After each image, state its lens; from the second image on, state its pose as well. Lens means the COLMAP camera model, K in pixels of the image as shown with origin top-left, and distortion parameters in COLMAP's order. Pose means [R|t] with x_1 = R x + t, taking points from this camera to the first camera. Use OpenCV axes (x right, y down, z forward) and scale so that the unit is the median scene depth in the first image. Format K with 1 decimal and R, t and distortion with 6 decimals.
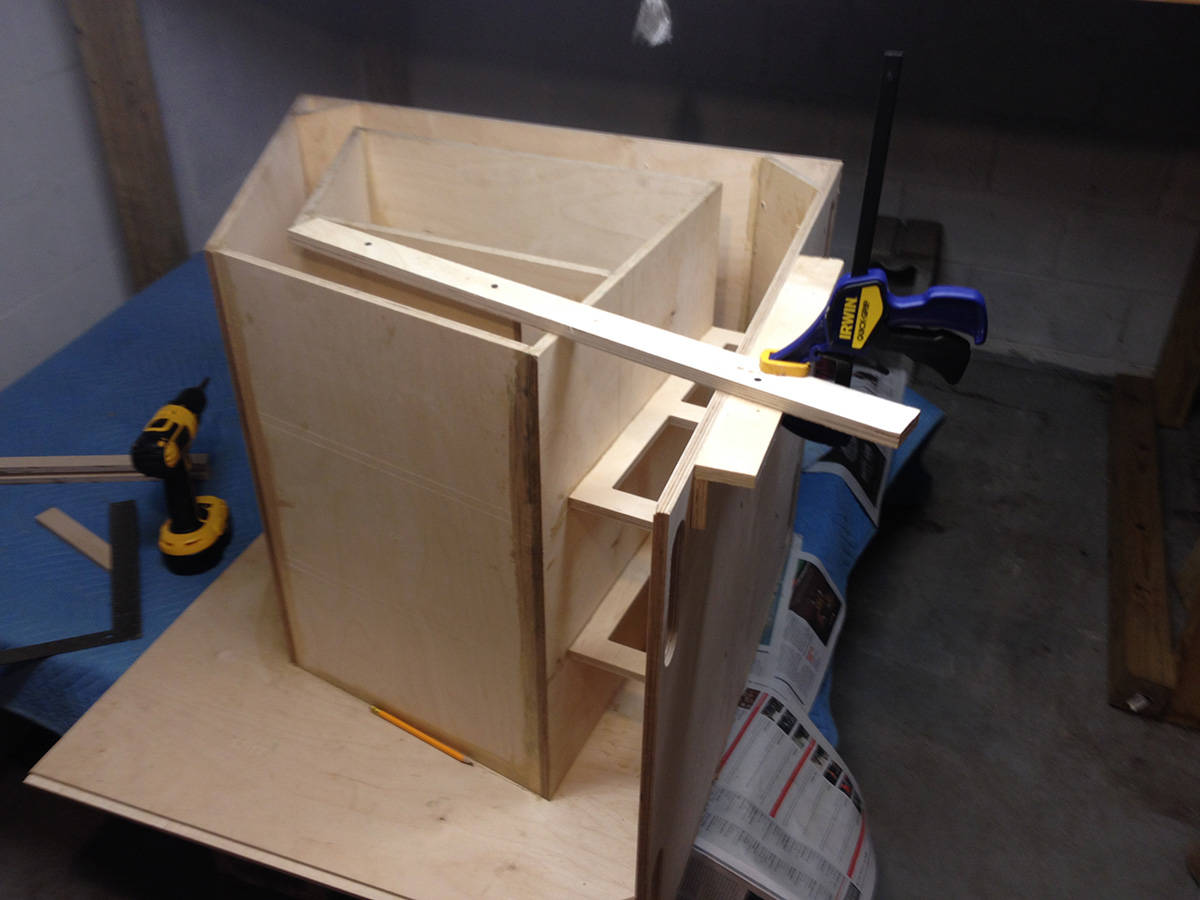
lens RADIAL K [[1117.0, 0, 599.6], [0, 1117.0, 453.5], [0, 0, 1]] dist [0.019473, 0.000000]
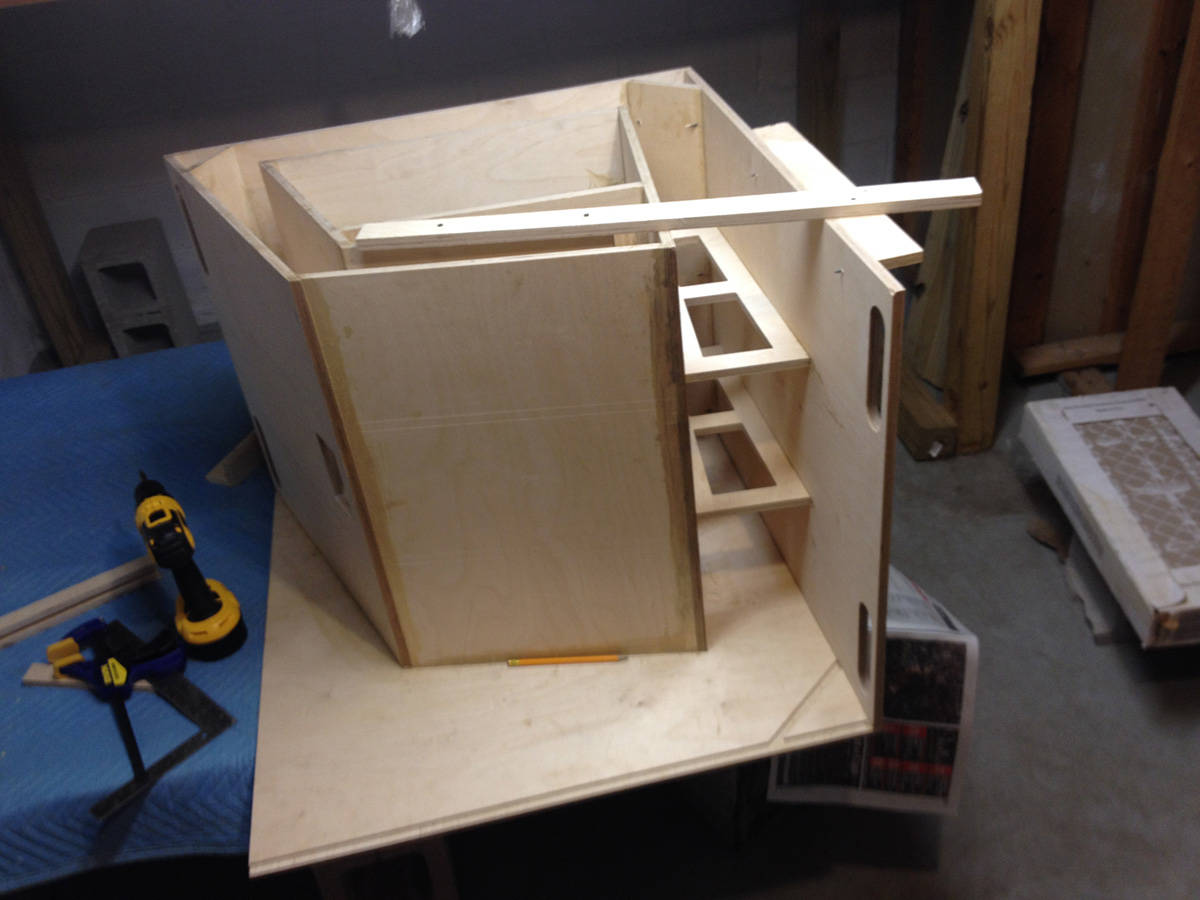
lens RADIAL K [[1117.0, 0, 598.6], [0, 1117.0, 448.0], [0, 0, 1]] dist [0.019473, 0.000000]
pose [[0.855699, -0.374069, 0.357565, -0.473786], [0.378888, 0.923532, 0.059432, 0.006729], [-0.352454, 0.084621, 0.931995, -0.046903]]
